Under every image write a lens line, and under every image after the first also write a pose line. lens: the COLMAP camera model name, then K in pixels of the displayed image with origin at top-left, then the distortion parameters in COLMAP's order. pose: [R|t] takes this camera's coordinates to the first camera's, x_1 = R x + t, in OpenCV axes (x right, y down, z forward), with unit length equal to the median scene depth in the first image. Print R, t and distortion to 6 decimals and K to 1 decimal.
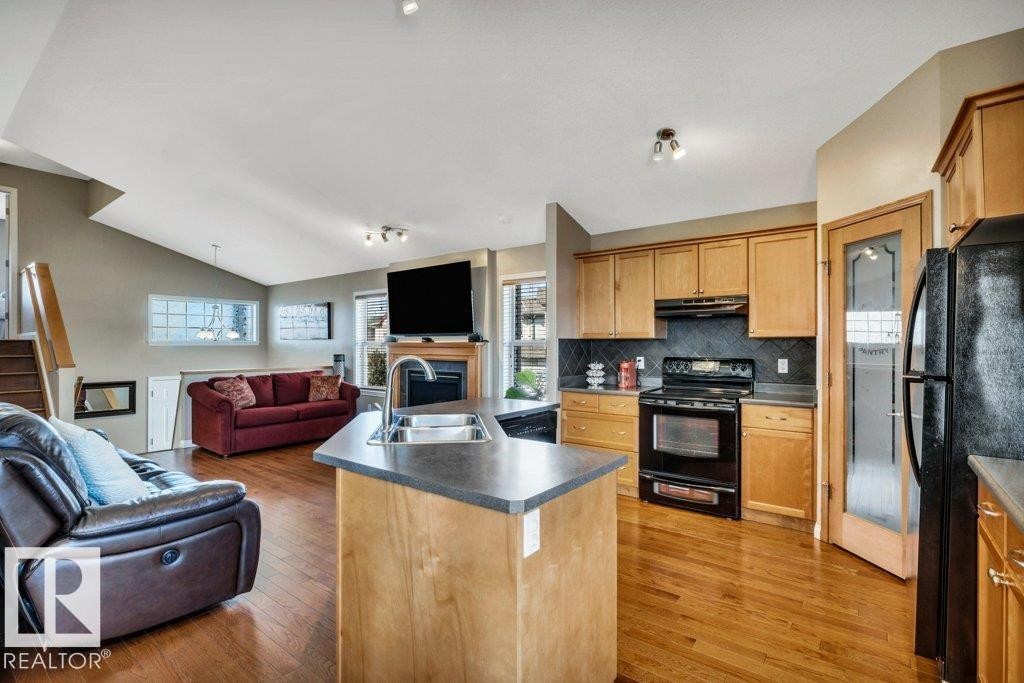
lens RADIAL K [[485.9, 0, 508.8], [0, 485.9, 344.7], [0, 0, 1]] dist [-0.001042, 0.000181]
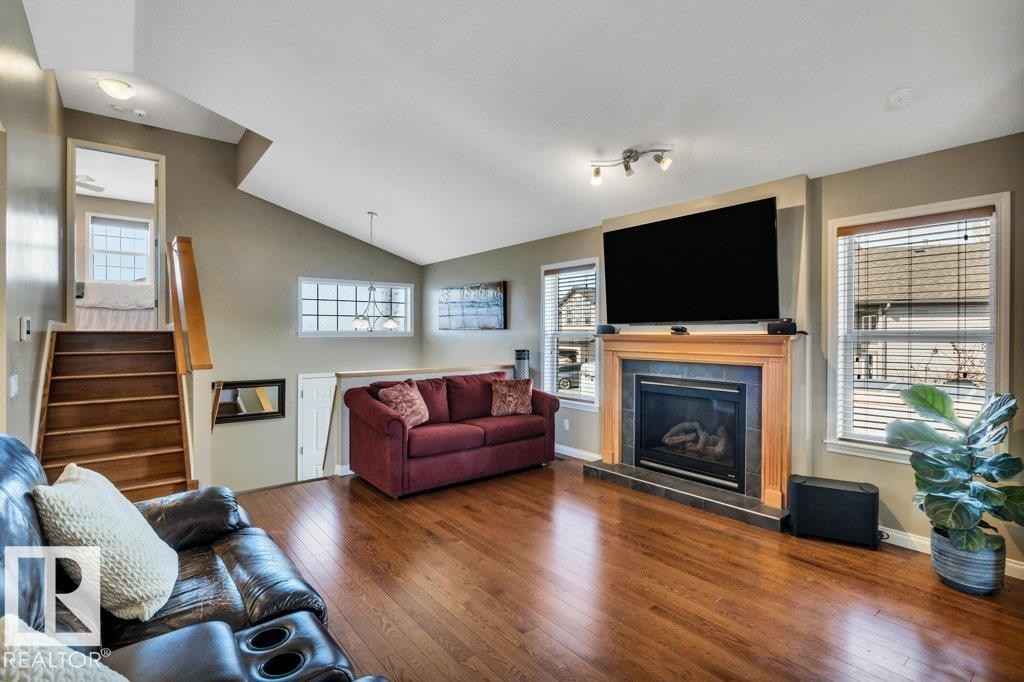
lens RADIAL K [[492.1, 0, 507.6], [0, 492.1, 334.4], [0, 0, 1]] dist [-0.001364, -0.000045]
pose [[0.972649, 0.001307, -0.232277, -0.249973], [-0.000984, 0.999998, 0.001507, -0.006027], [0.232279, -0.001237, 0.972648, 0.333739]]
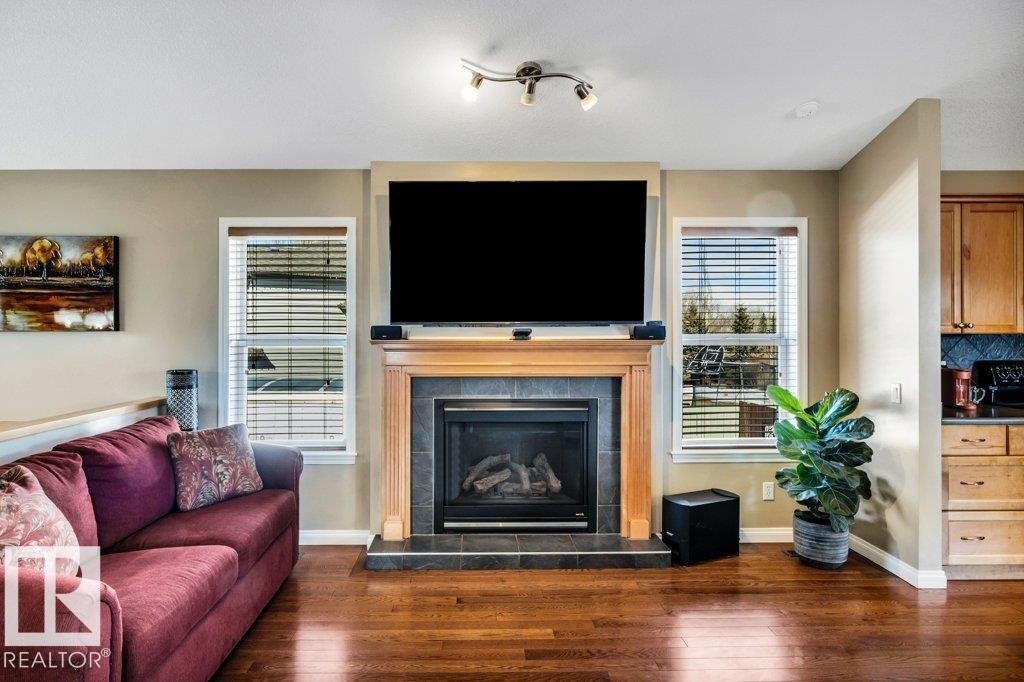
lens RADIAL K [[566.8, 0, 476.0], [0, 566.8, 332.2], [0, 0, 1]] dist [-0.005487, -0.000758]
pose [[0.779585, 0.000819, 0.626296, -0.577149], [0.002465, 0.999987, -0.004376, -0.010512], [-0.626292, 0.004955, 0.779573, 0.630020]]
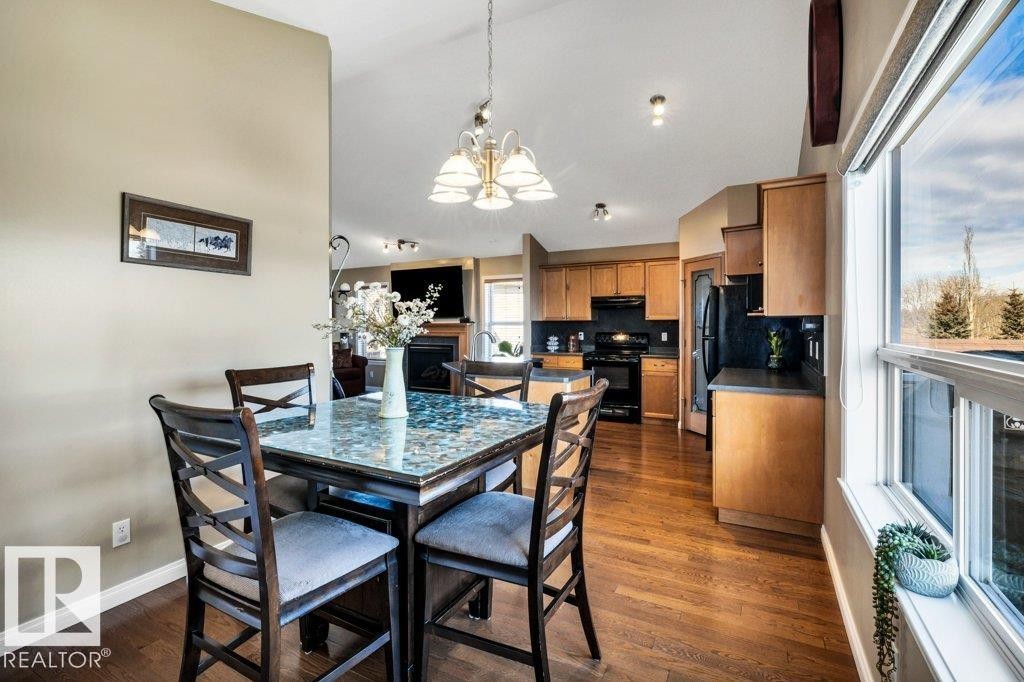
lens RADIAL K [[472.4, 0, 509.8], [0, 472.4, 324.8], [0, 0, 1]] dist [0.000127, -0.000006]
pose [[0.985998, -0.003233, 0.166725, -0.166358], [0.003039, 0.999994, 0.001422, -0.001452], [-0.166728, -0.000896, 0.986002, -0.366754]]
